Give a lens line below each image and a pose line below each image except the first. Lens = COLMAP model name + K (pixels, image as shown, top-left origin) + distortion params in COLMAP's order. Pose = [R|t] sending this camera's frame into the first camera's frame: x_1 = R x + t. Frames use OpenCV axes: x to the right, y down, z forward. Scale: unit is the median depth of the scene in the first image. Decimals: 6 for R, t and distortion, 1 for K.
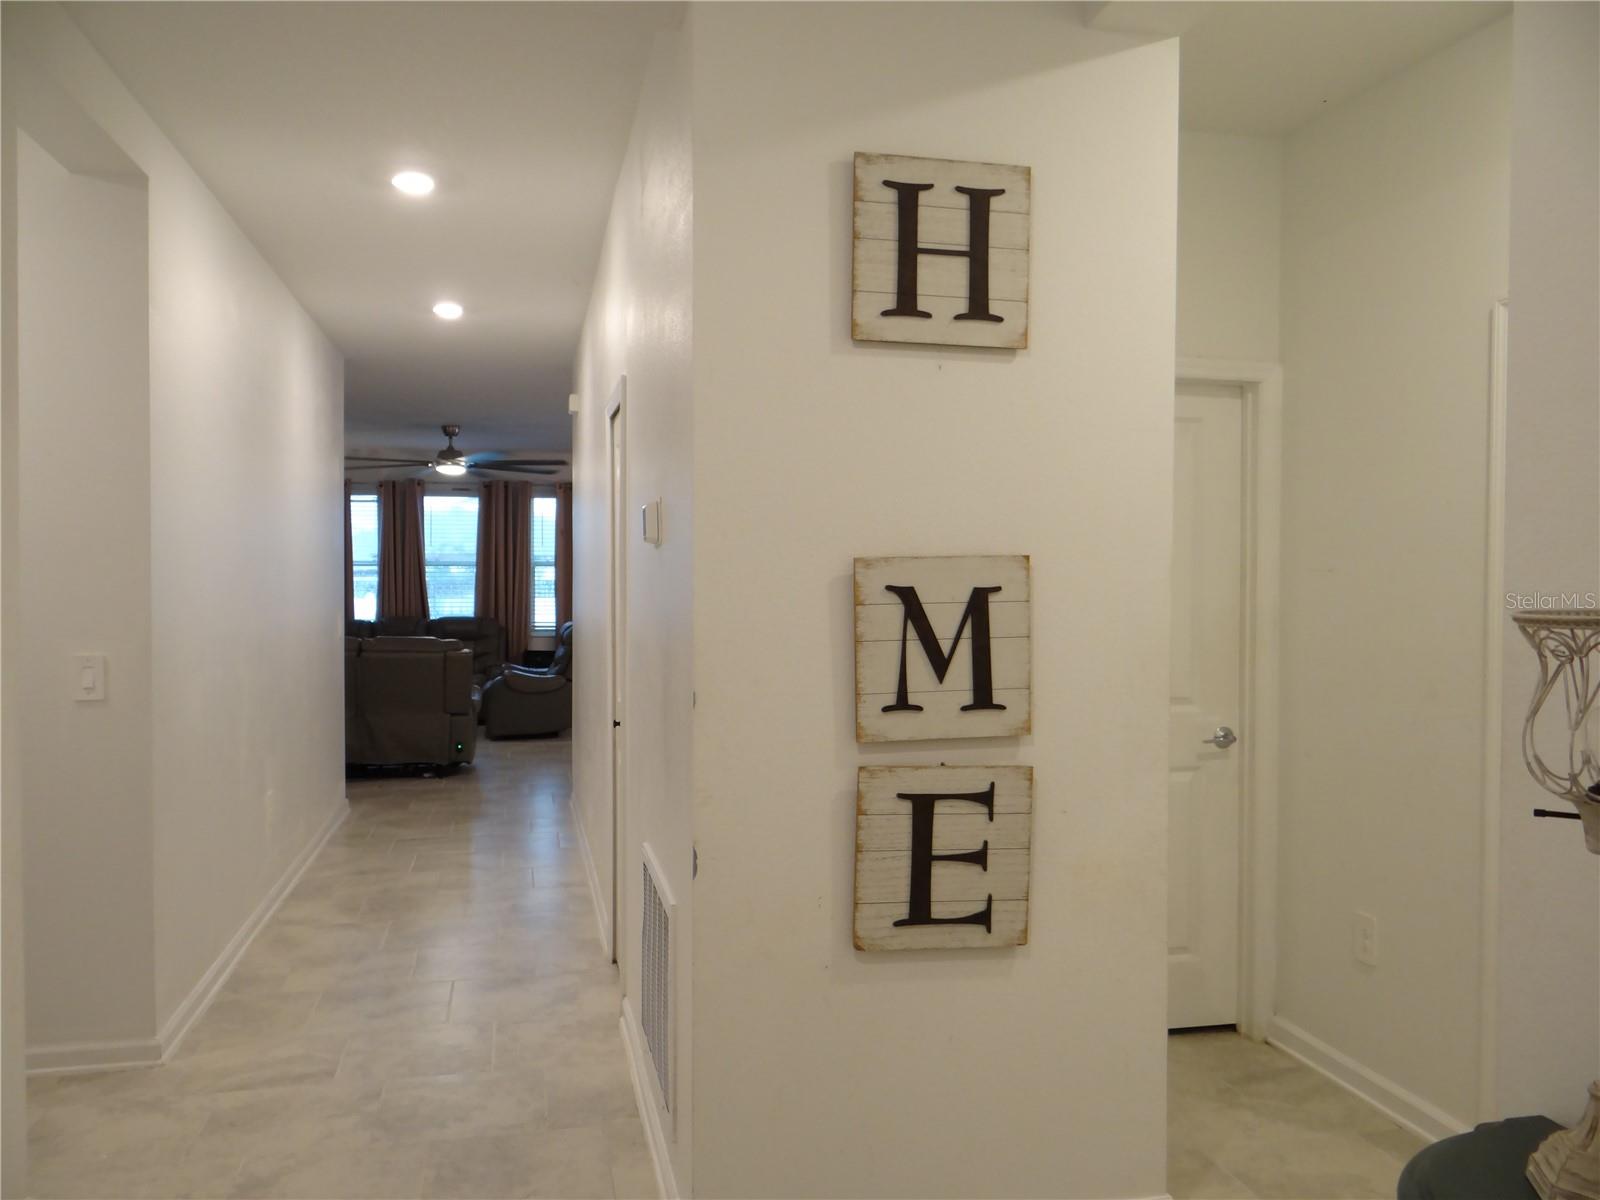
lens RADIAL K [[1292.6, 0, 799.8], [0, 1292.6, 598.6], [0, 0, 1]] dist [0.008985, 0.011078]
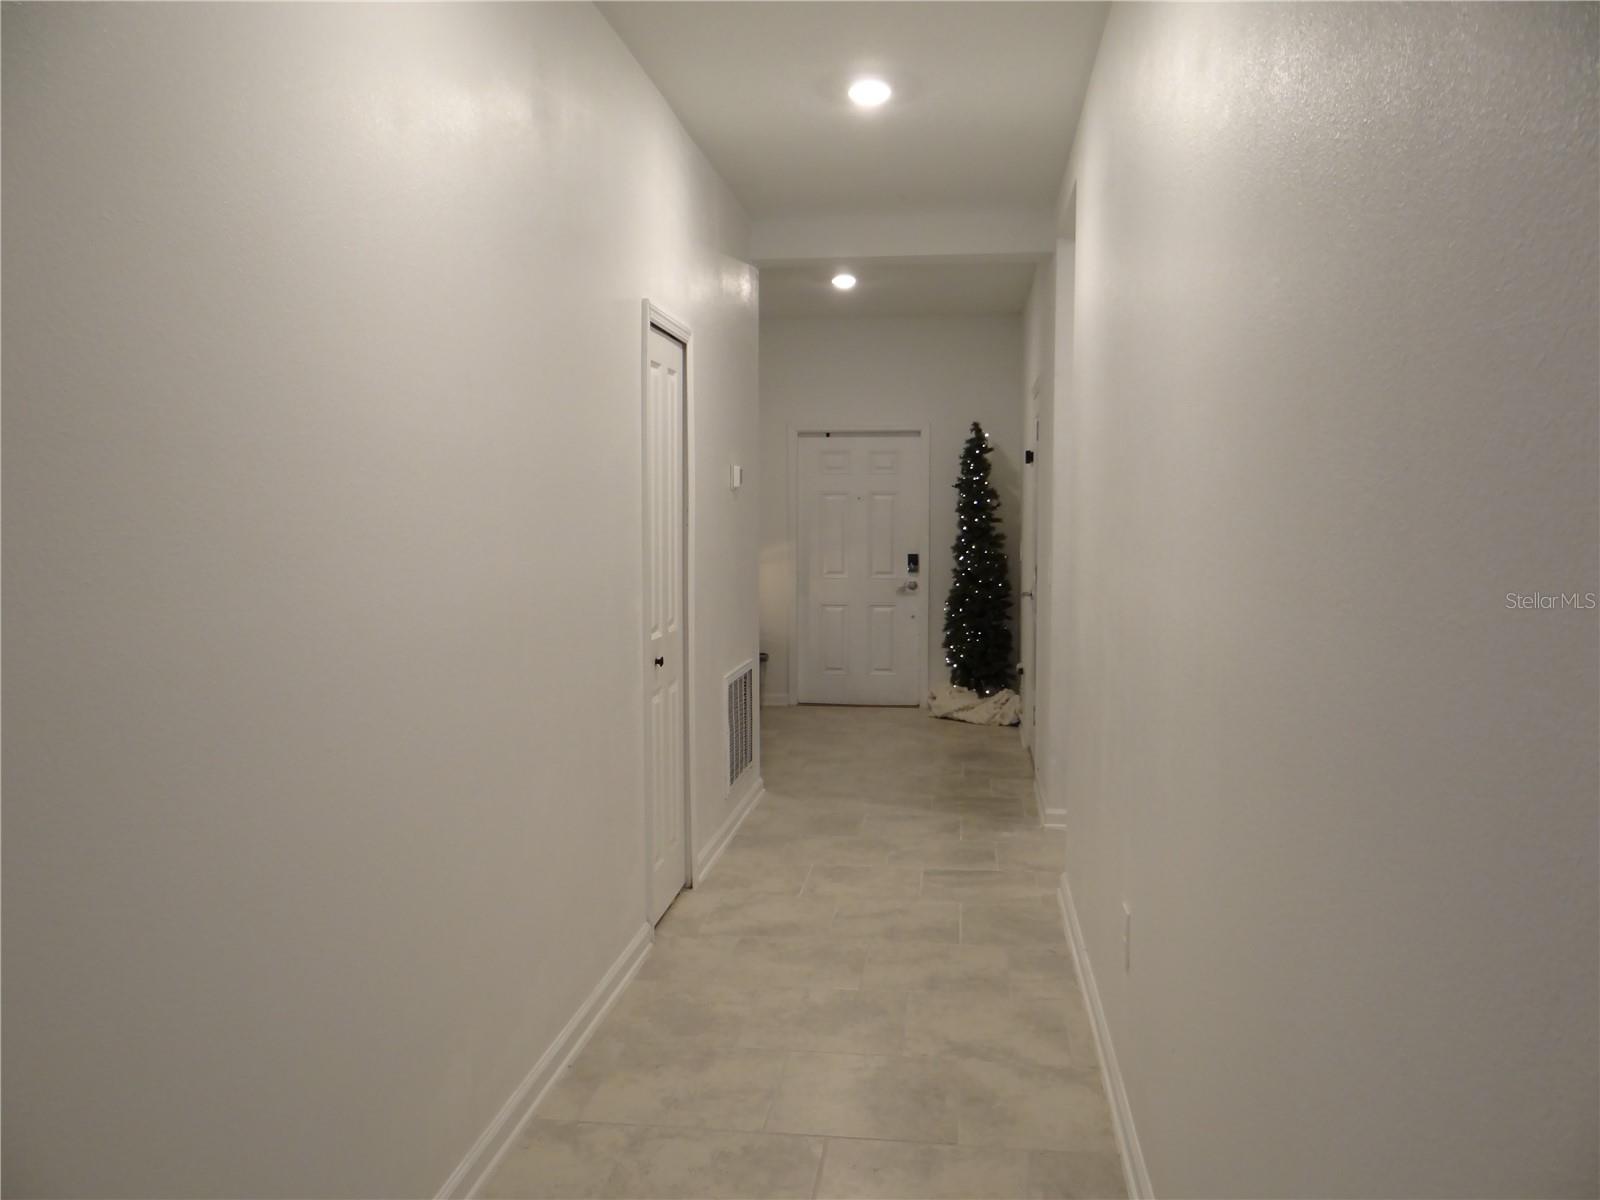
lens RADIAL K [[1292.6, 0, 799.7], [0, 1292.6, 600.8], [0, 0, 1]] dist [0.008985, 0.011078]
pose [[-0.942374, -0.021570, 0.333866, -0.579420], [0.003566, 0.997215, 0.074493, -0.016789], [-0.334543, 0.071391, -0.939672, 1.947318]]
